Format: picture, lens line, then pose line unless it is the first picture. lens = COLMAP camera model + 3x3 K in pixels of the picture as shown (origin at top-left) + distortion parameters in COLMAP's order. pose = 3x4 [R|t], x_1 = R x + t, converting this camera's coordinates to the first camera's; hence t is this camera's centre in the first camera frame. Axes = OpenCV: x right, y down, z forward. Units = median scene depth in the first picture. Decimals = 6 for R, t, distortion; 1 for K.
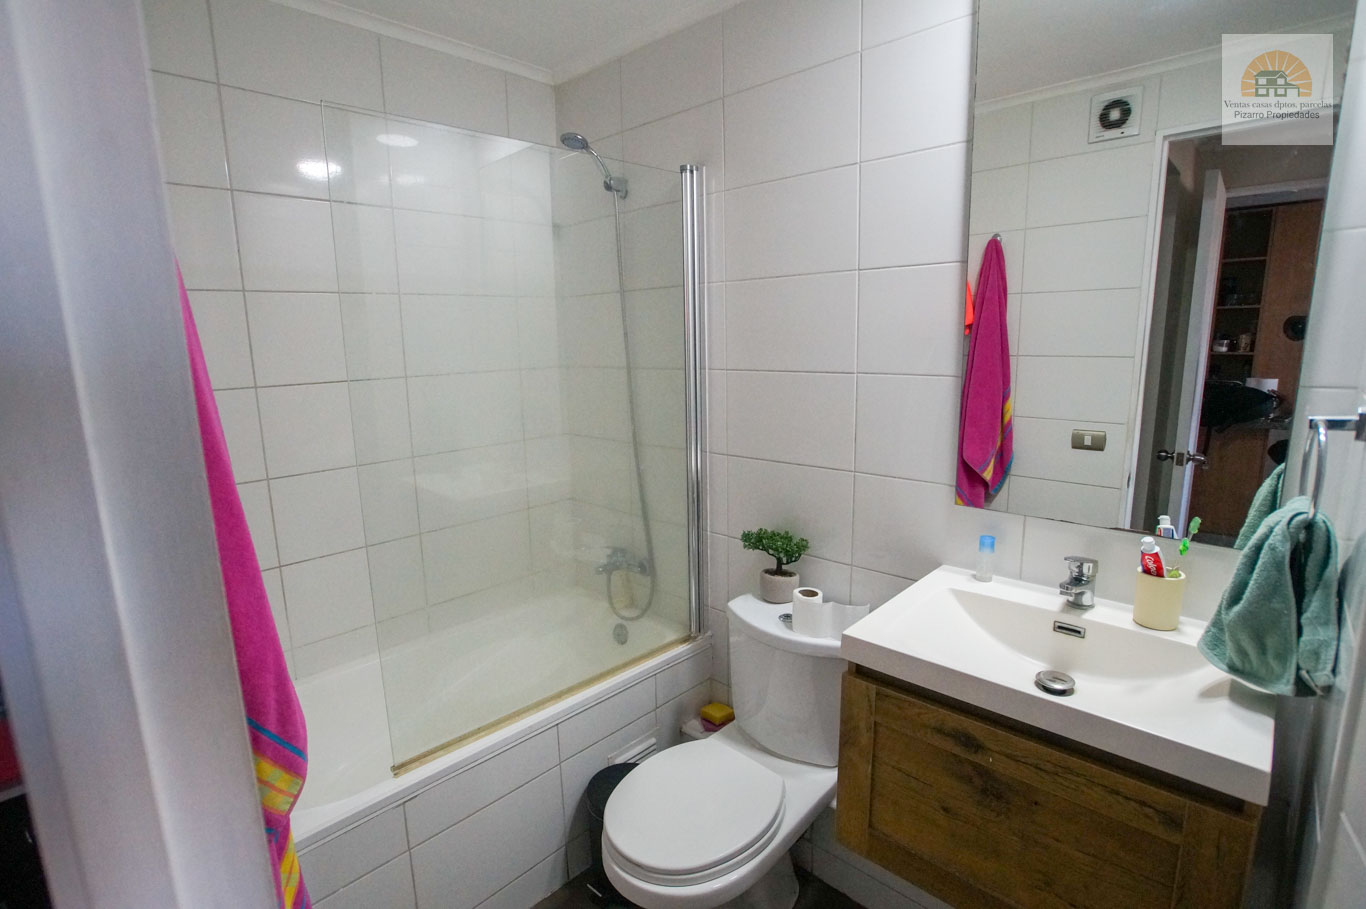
lens RADIAL K [[657.3, 0, 674.3], [0, 657.3, 454.9], [0, 0, 1]] dist [-0.066961, 0.027152]
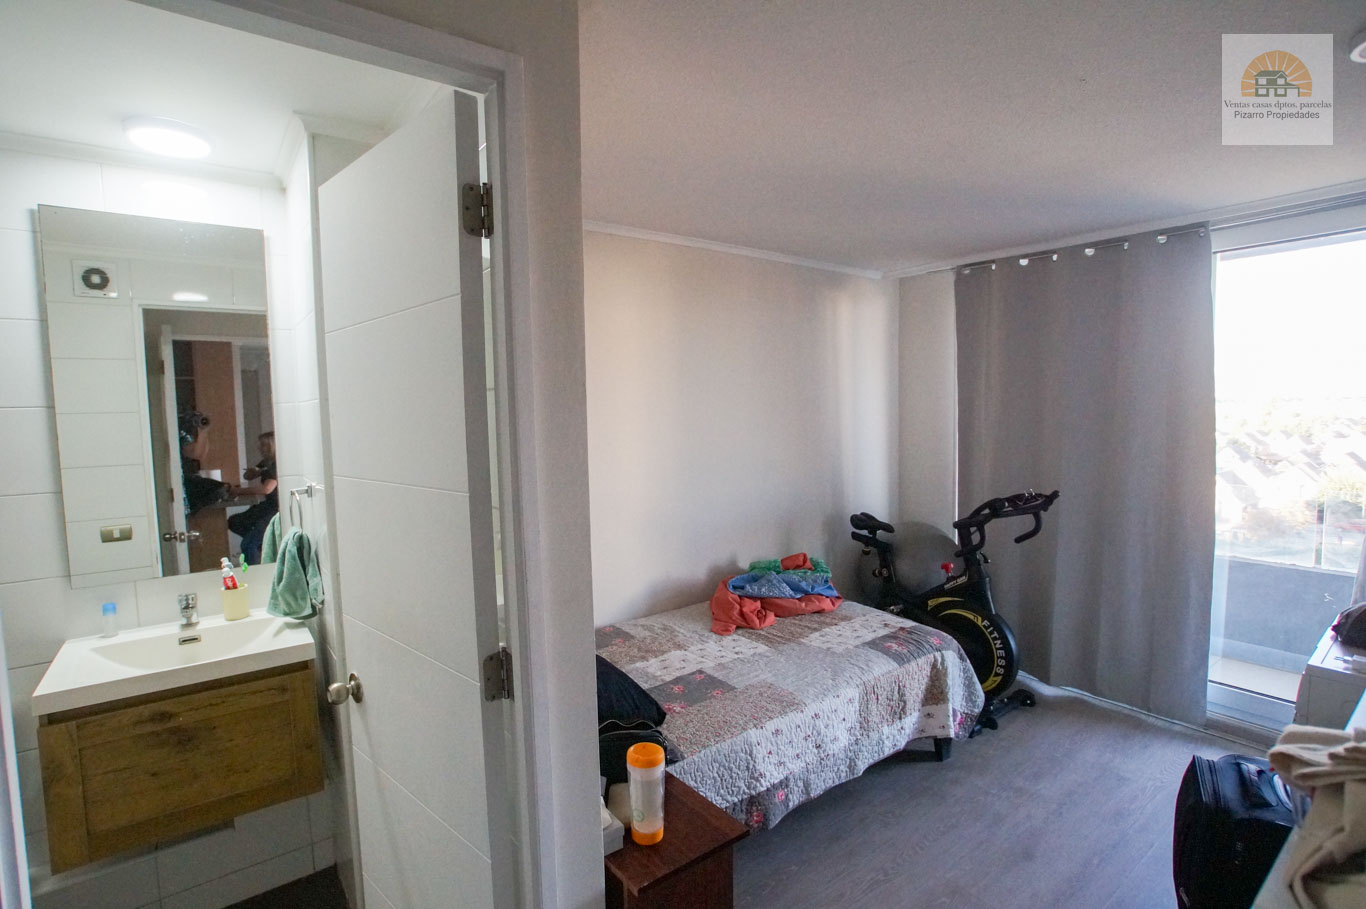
lens RADIAL K [[657.3, 0, 674.3], [0, 657.3, 454.9], [0, 0, 1]] dist [-0.066961, 0.027152]
pose [[0.162594, -0.051794, 0.985333, -0.772448], [0.194975, 0.980617, 0.019372, 0.029239], [-0.967237, 0.188966, 0.169541, -0.553571]]
